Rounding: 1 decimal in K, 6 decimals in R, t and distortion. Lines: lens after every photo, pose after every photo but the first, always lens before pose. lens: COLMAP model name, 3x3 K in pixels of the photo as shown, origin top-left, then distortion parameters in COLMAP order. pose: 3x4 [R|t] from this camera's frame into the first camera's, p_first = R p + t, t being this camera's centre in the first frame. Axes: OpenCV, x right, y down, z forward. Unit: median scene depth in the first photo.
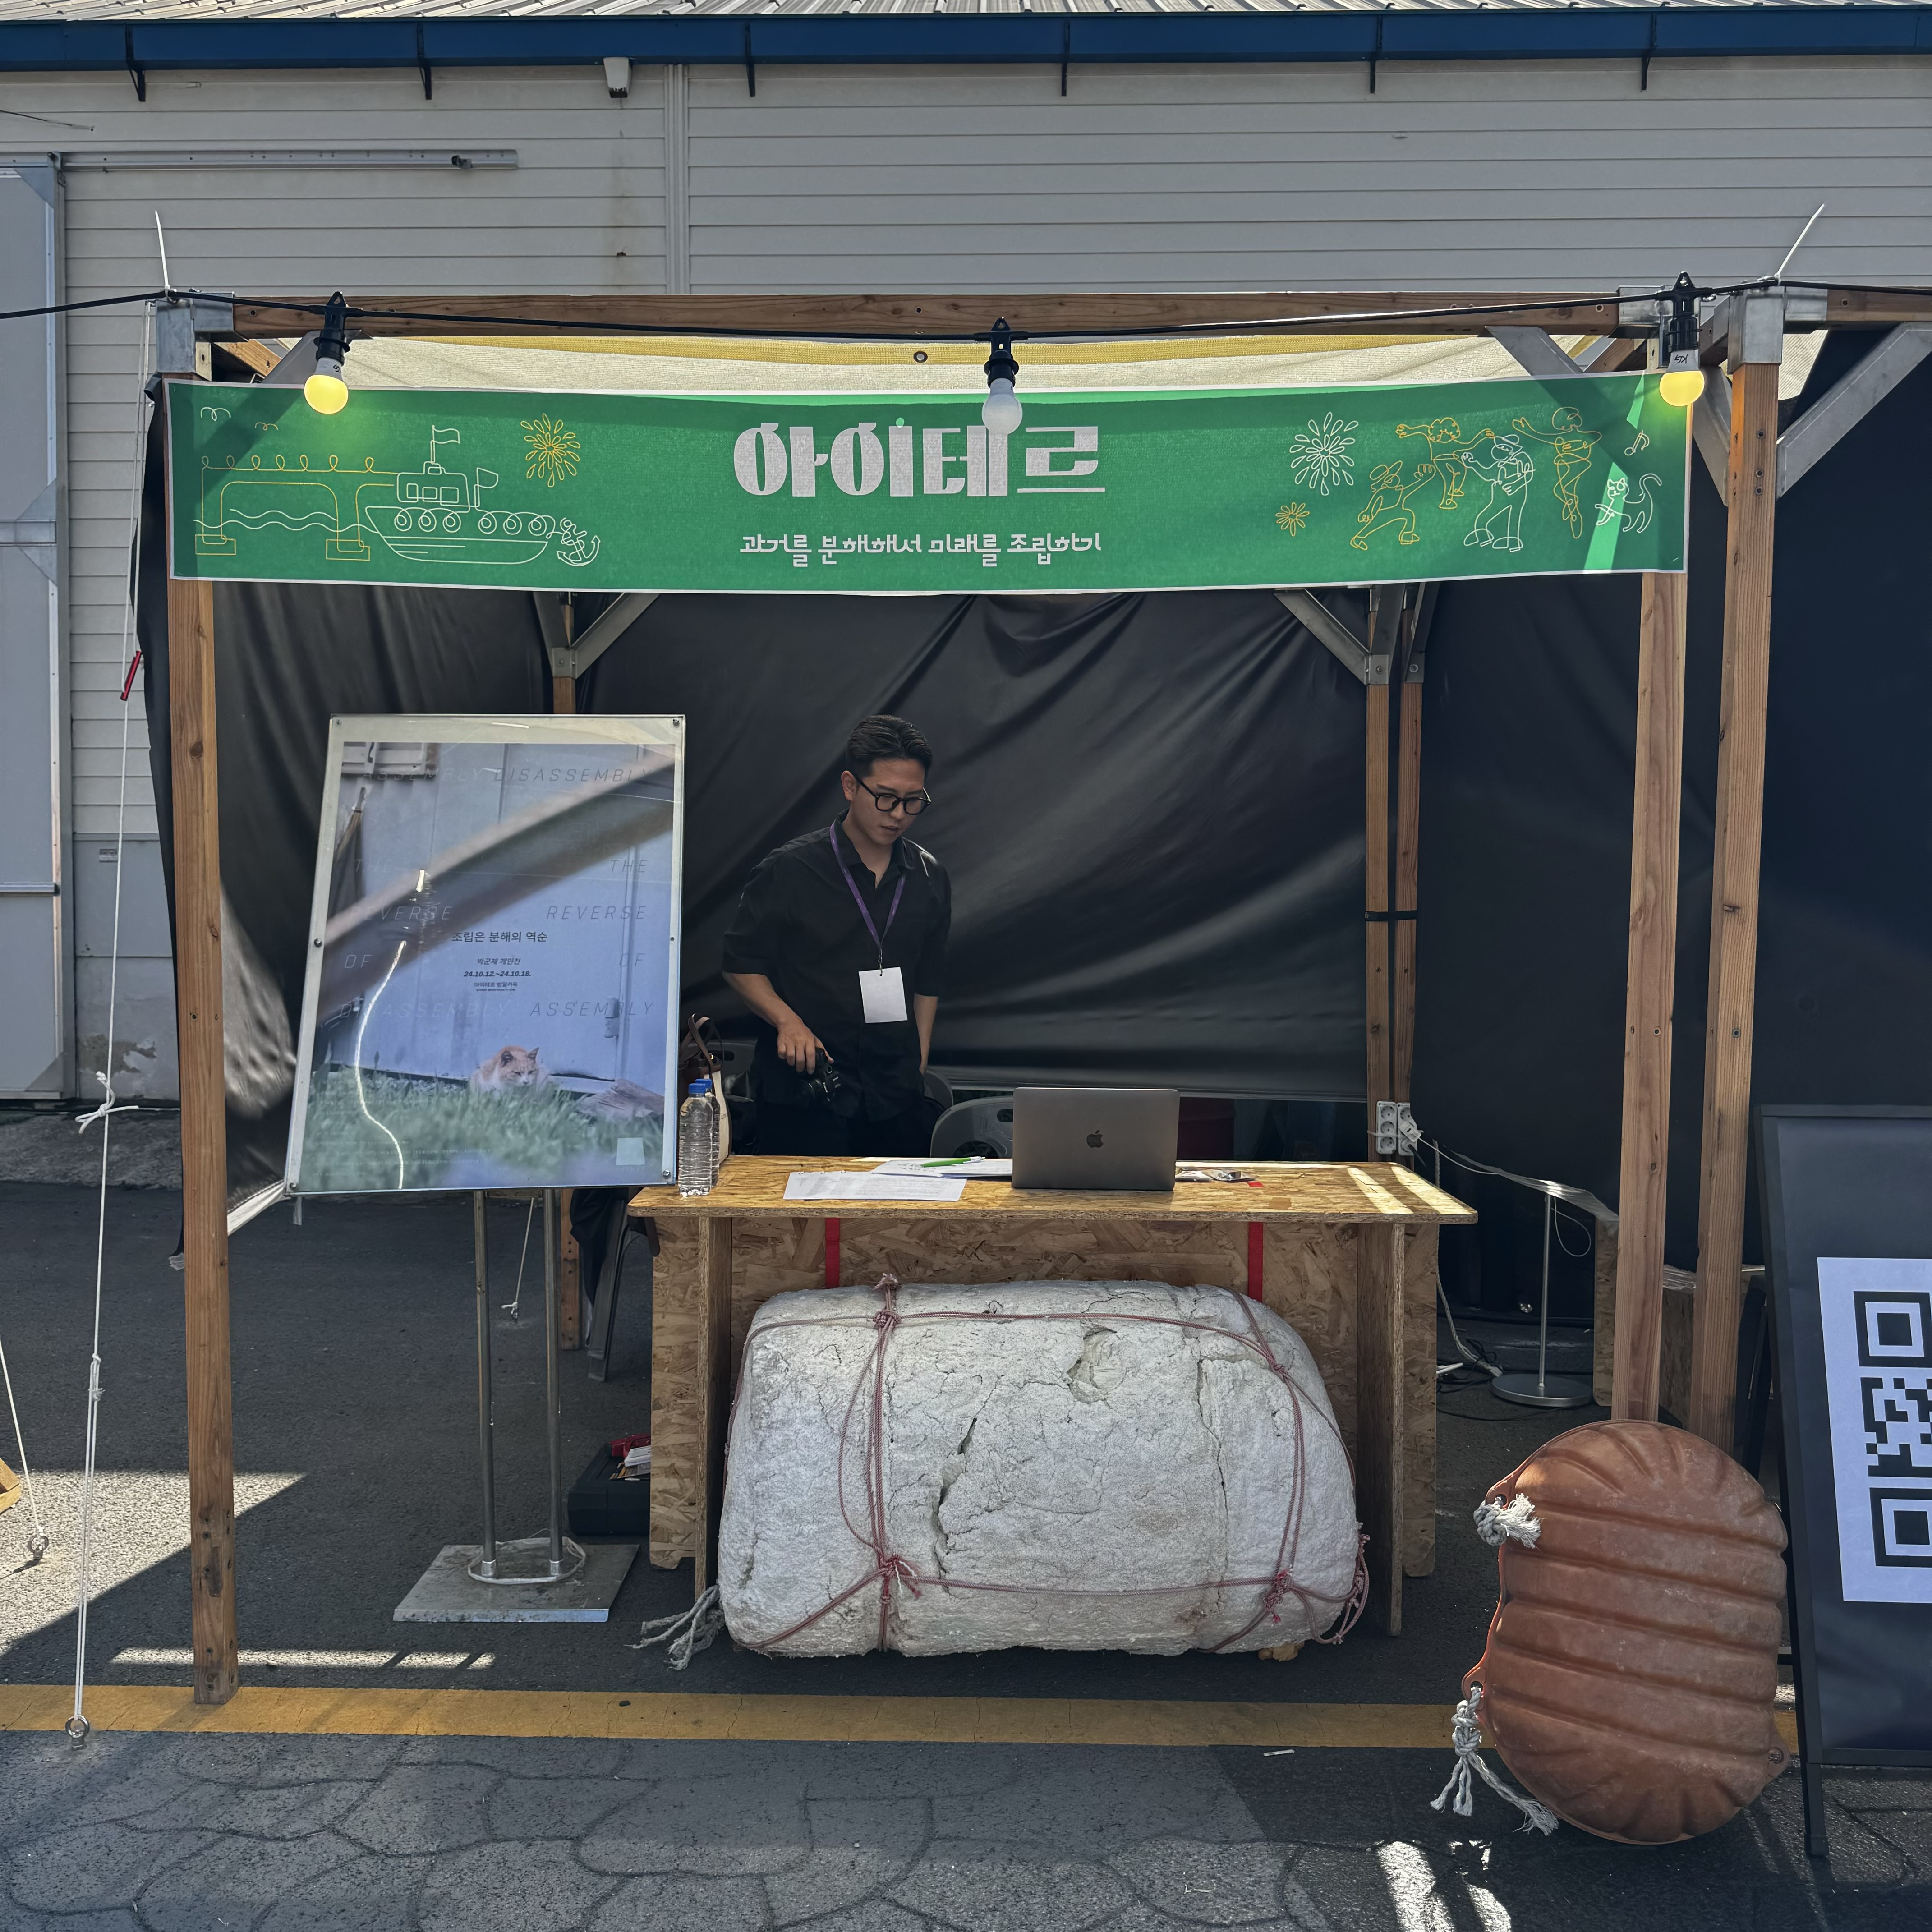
lens RADIAL K [[1764.3, 0, 965.9], [0, 1764.3, 969.7], [0, 0, 1]] dist [0.008460, 0.000000]
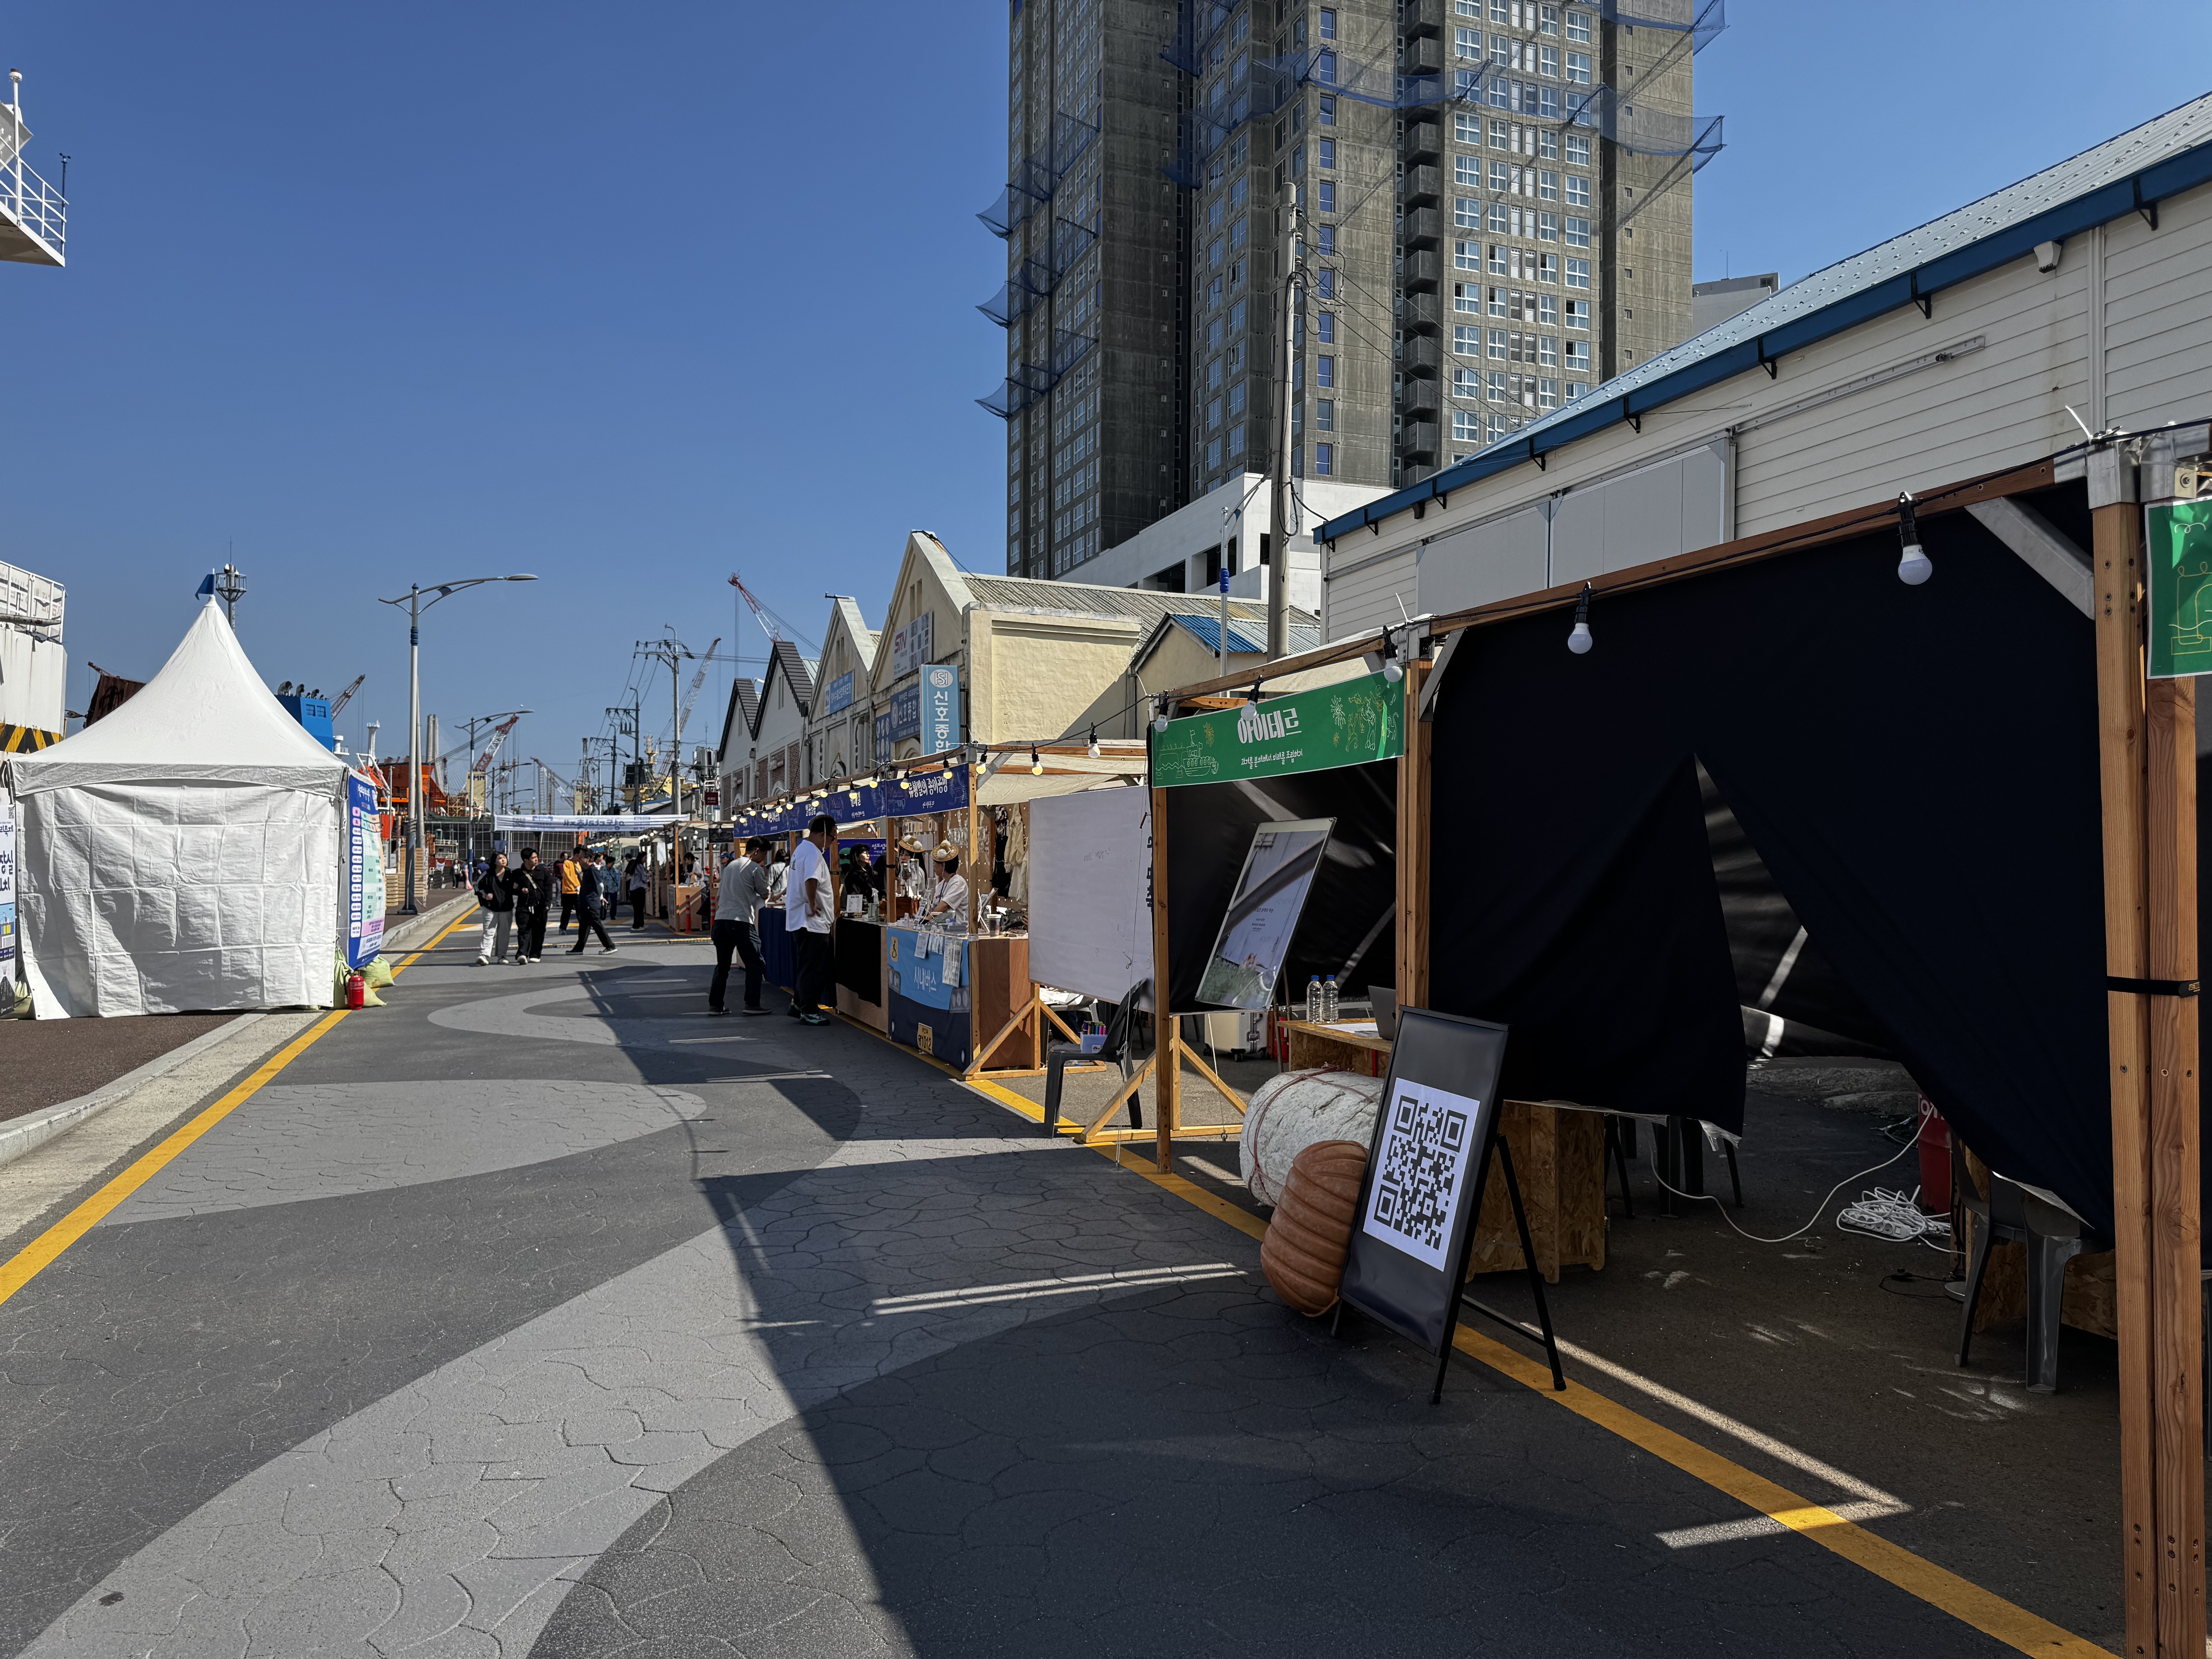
lens RADIAL K [[1544.0, 0, 1106.8], [0, 1544.0, 827.2], [0, 0, 1]] dist [0.025411, -0.009063]
pose [[0.356622, -0.016857, -0.934097, 1.915878], [-0.057732, 0.997529, -0.040043, -0.037947], [0.932463, 0.068208, 0.354767, 0.001172]]
